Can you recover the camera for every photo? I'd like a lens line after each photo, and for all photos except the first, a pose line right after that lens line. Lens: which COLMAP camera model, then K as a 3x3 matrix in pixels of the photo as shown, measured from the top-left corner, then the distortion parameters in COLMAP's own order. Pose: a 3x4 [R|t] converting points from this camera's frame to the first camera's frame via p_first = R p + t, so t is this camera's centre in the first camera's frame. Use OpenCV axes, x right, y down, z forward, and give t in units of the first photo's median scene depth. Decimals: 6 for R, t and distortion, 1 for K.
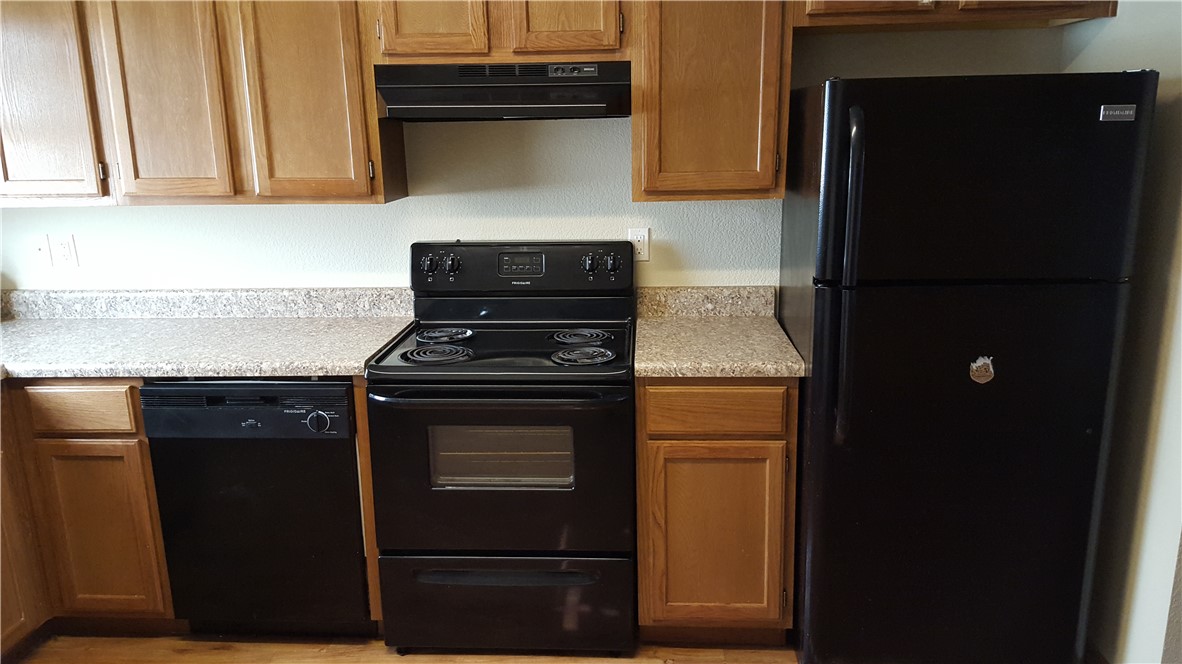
lens RADIAL K [[866.5, 0, 602.4], [0, 866.5, 335.5], [0, 0, 1]] dist [0.074642, -0.087769]
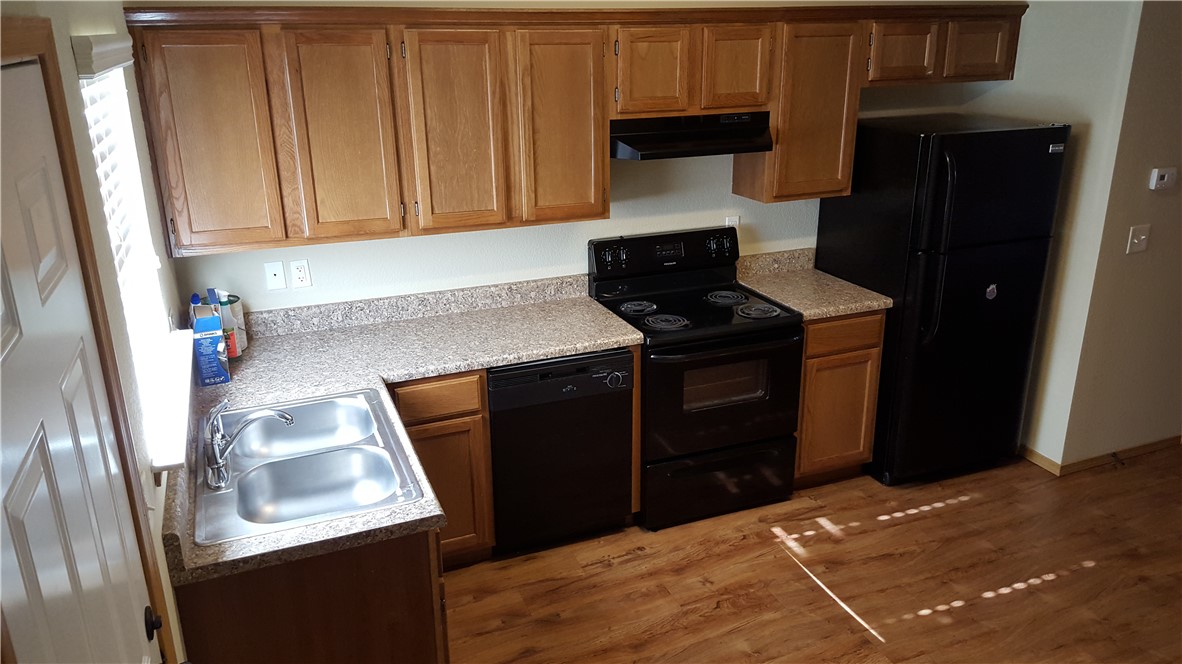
lens RADIAL K [[866.5, 0, 591.2], [0, 866.5, 322.2], [0, 0, 1]] dist [0.074642, -0.087769]
pose [[0.906807, -0.128595, 0.401453, -0.884550], [0.096818, 0.990410, 0.098559, -0.132287], [-0.410277, -0.050506, 0.910561, -0.251255]]
